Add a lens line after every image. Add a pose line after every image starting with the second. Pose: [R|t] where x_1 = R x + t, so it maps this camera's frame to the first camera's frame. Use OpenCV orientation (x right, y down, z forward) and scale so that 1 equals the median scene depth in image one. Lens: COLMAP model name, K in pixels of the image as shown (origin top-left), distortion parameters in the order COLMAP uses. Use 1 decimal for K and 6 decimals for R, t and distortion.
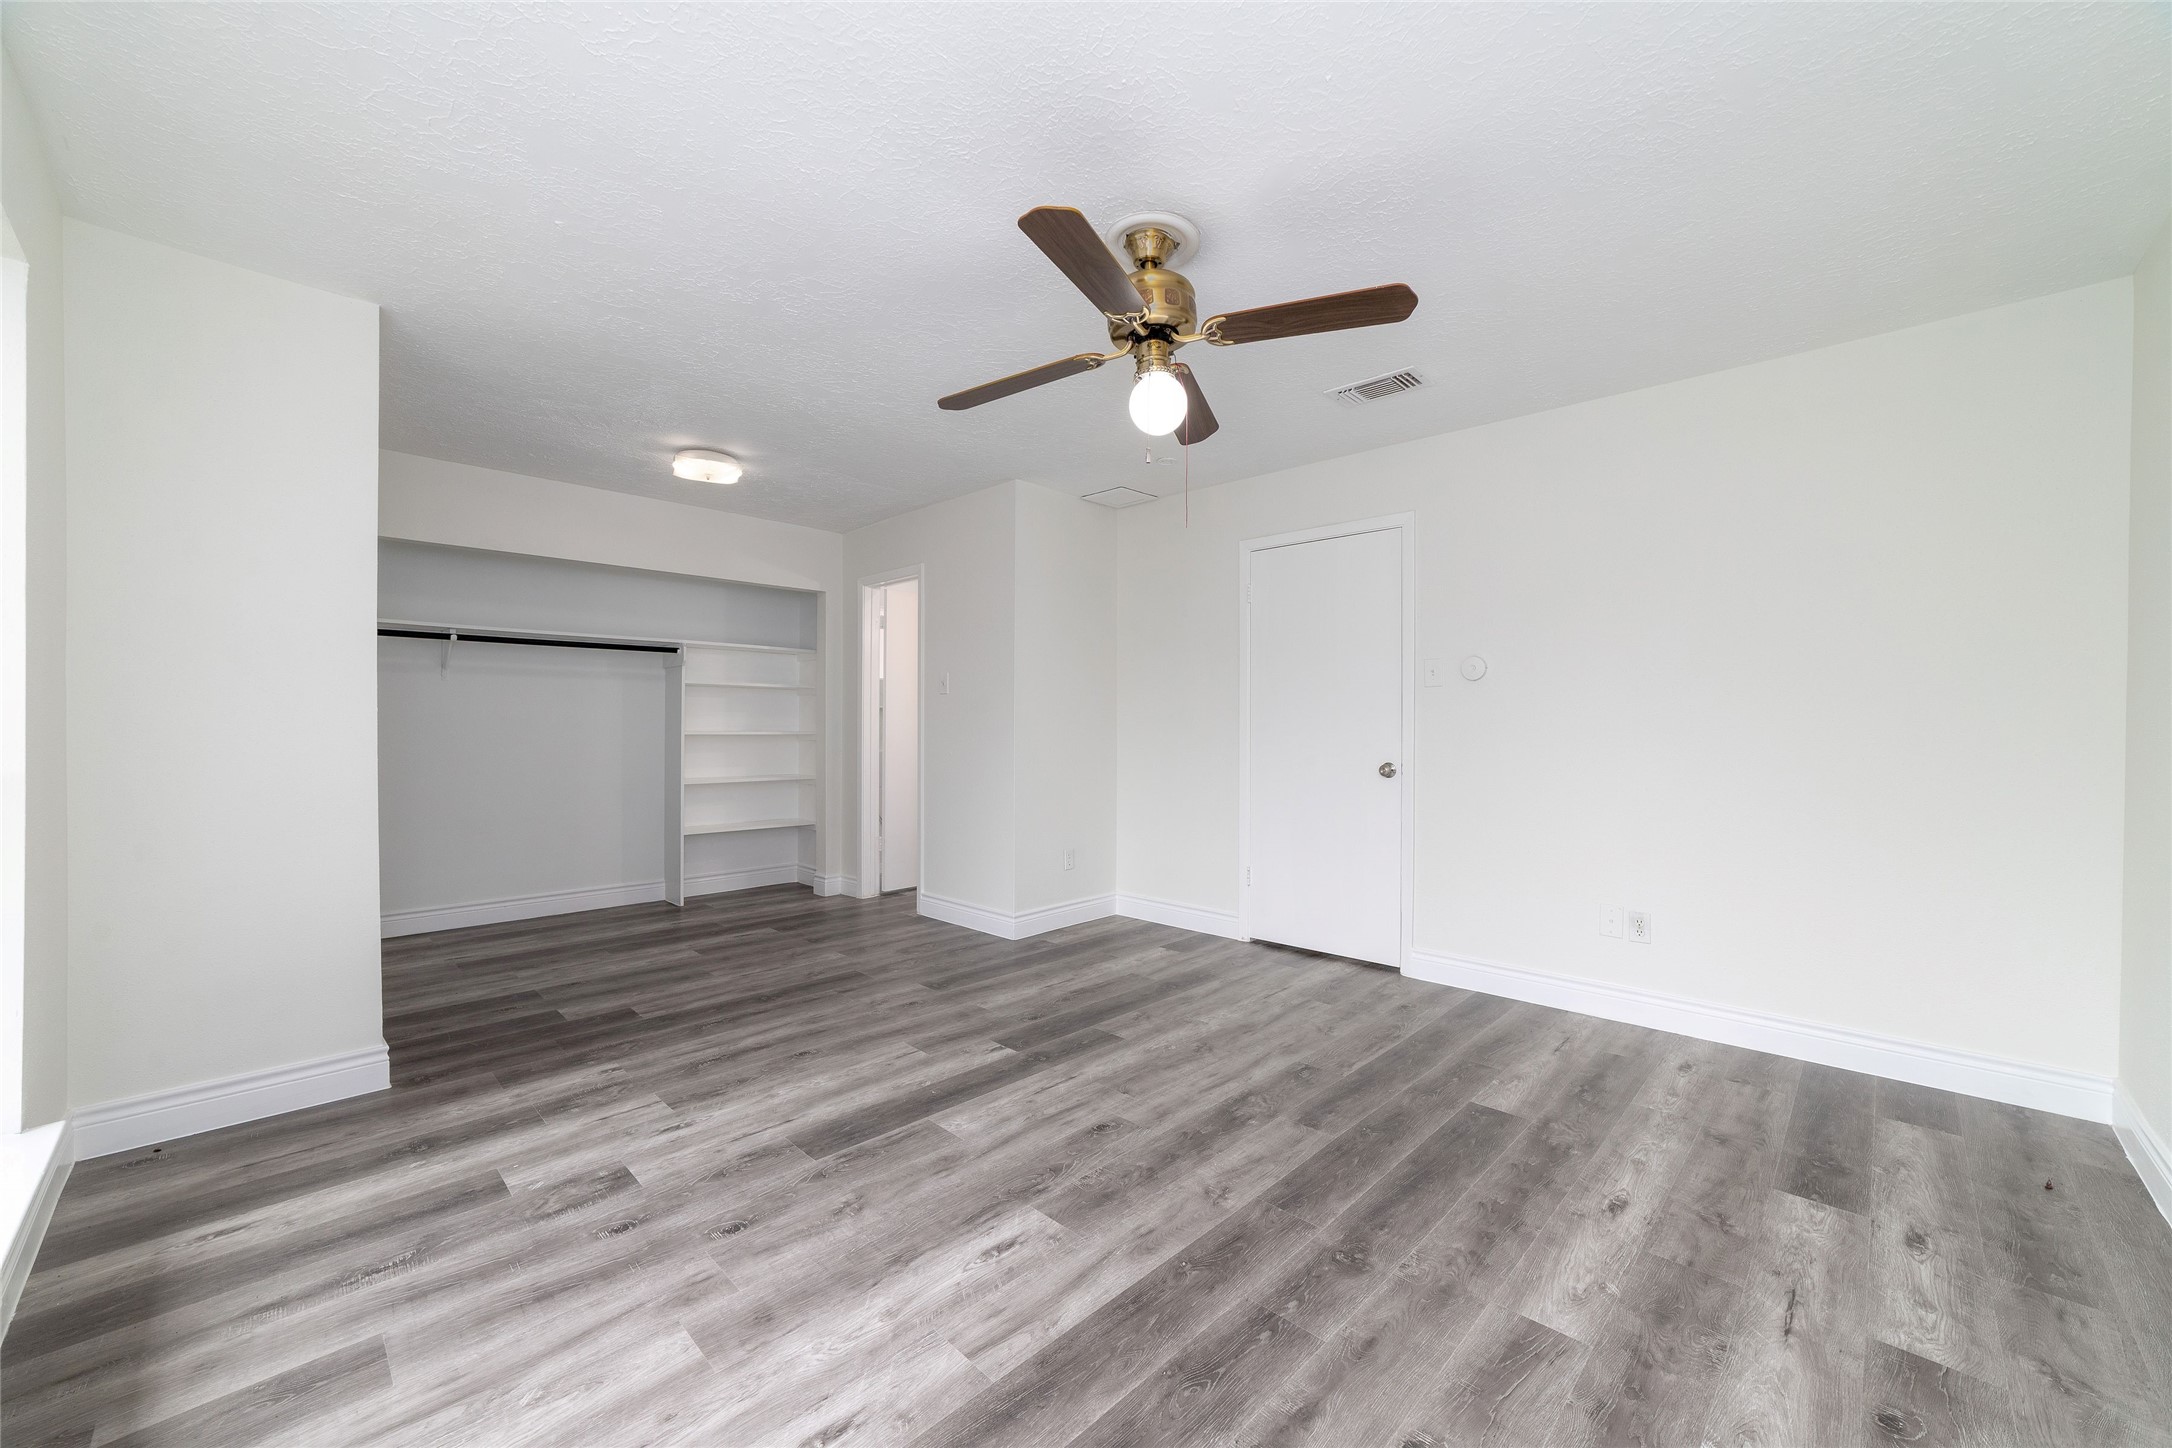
lens RADIAL K [[822.2, 0, 1082.1], [0, 822.2, 723.5], [0, 0, 1]] dist [-0.017164, 0.001521]
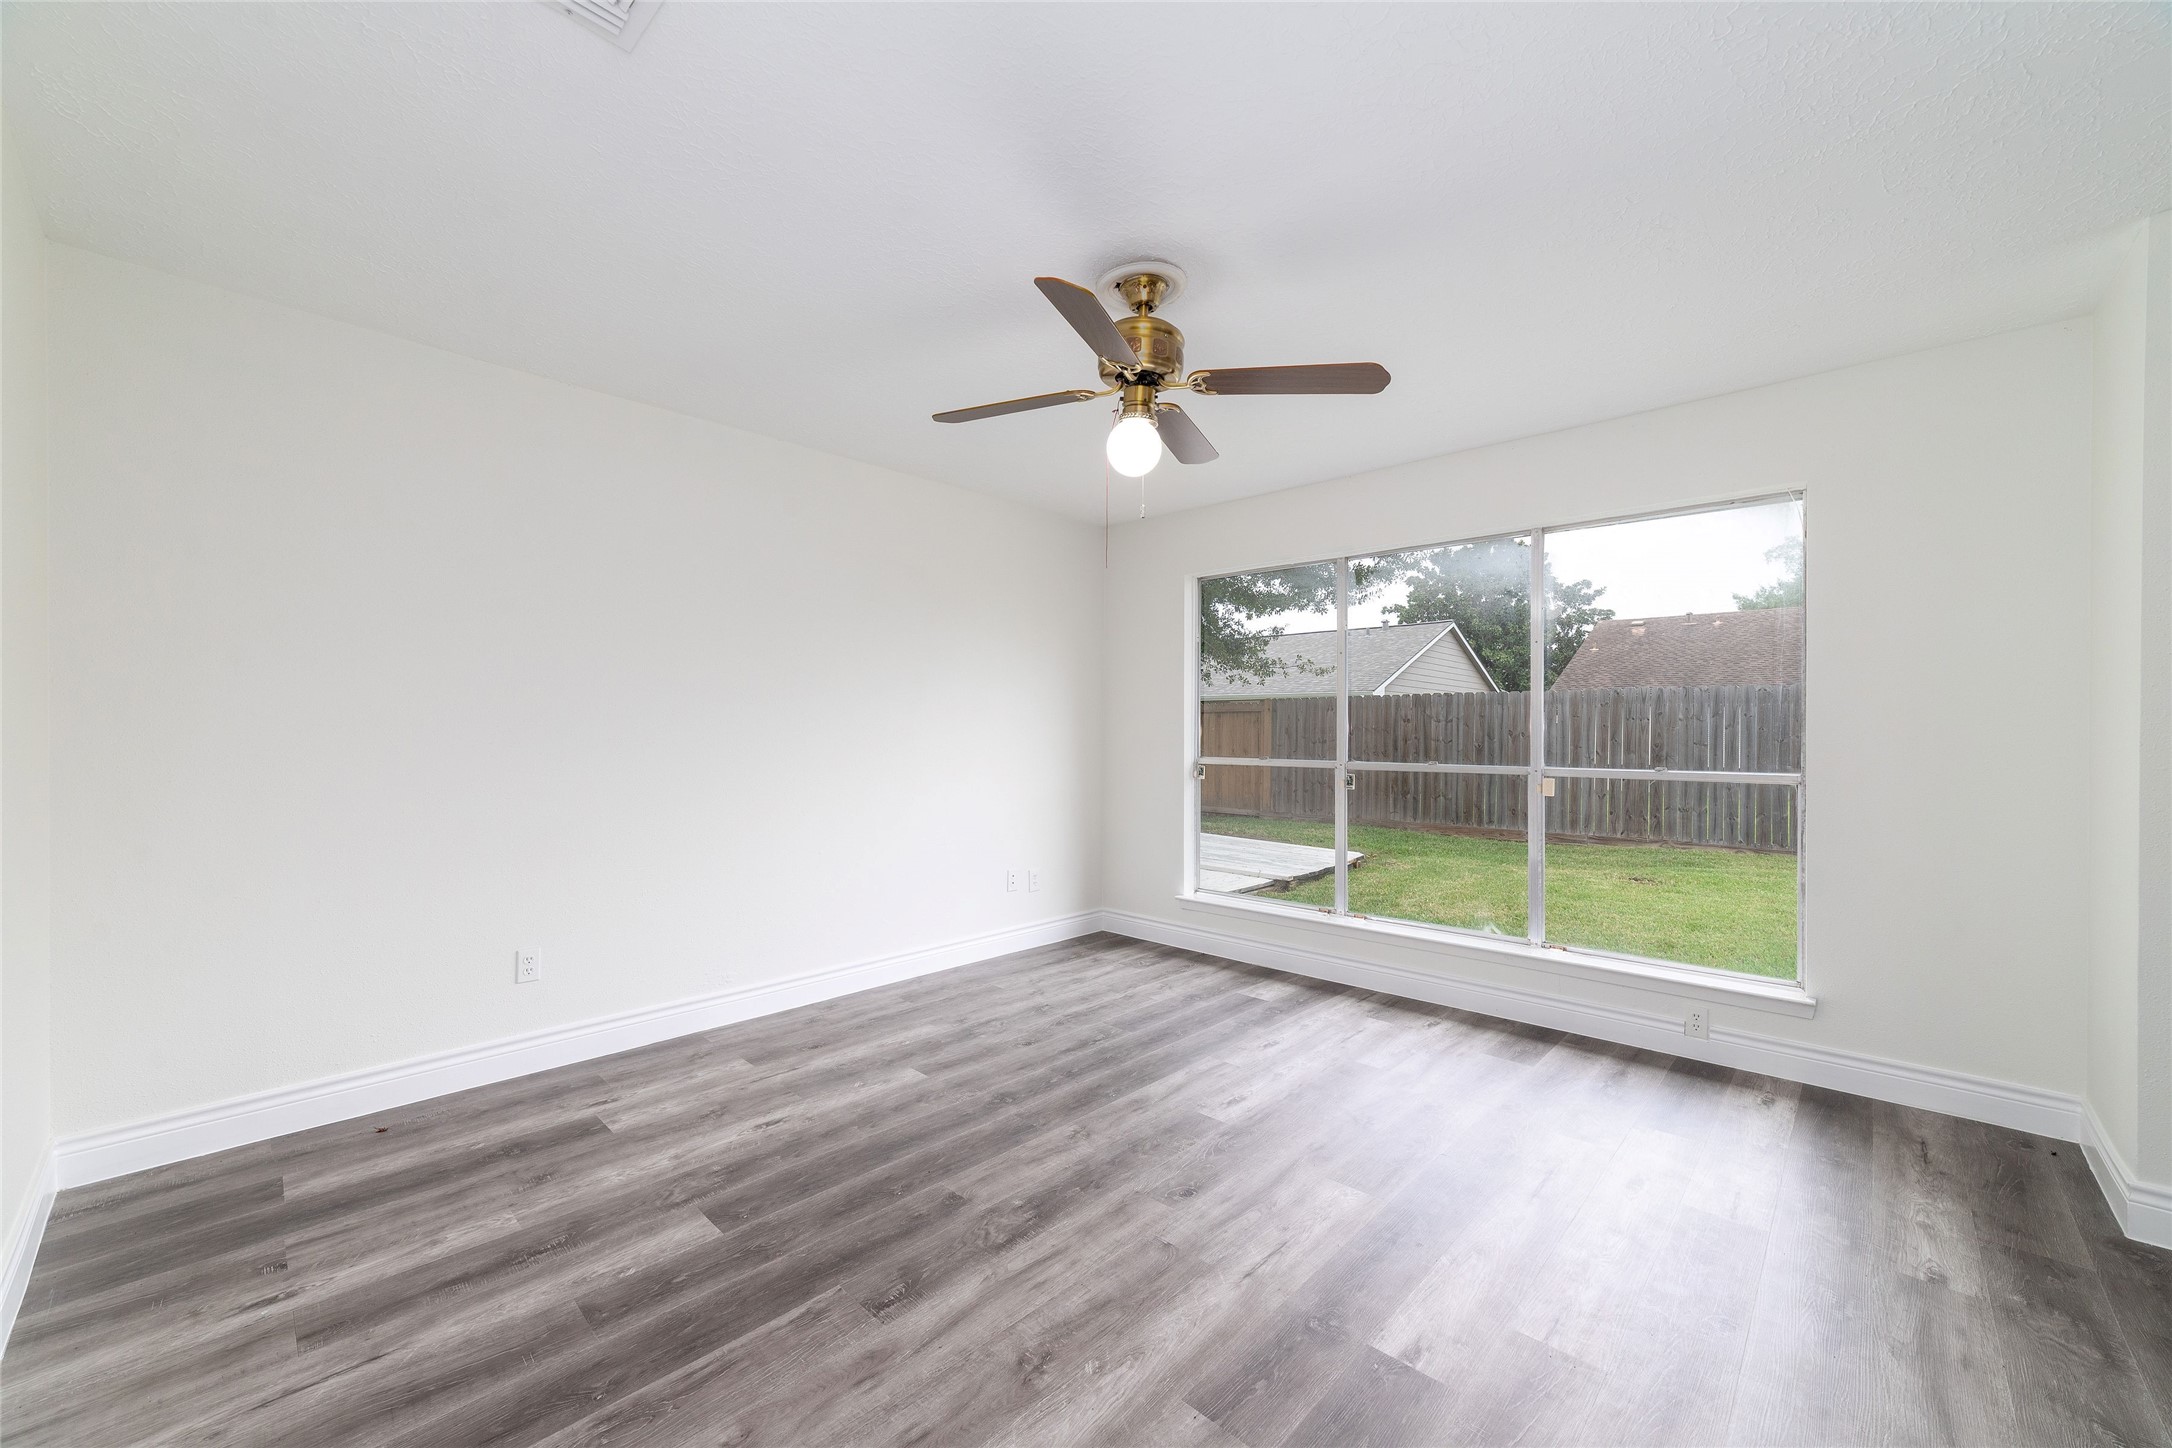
lens RADIAL K [[822.2, 0, 1069.2], [0, 822.2, 745.3], [0, 0, 1]] dist [-0.017164, 0.001521]
pose [[-0.999972, -0.007456, 0.000809, 0.176577], [-0.007447, 0.999920, 0.010199, -0.016165], [-0.000885, 0.010193, -0.999948, 2.119244]]
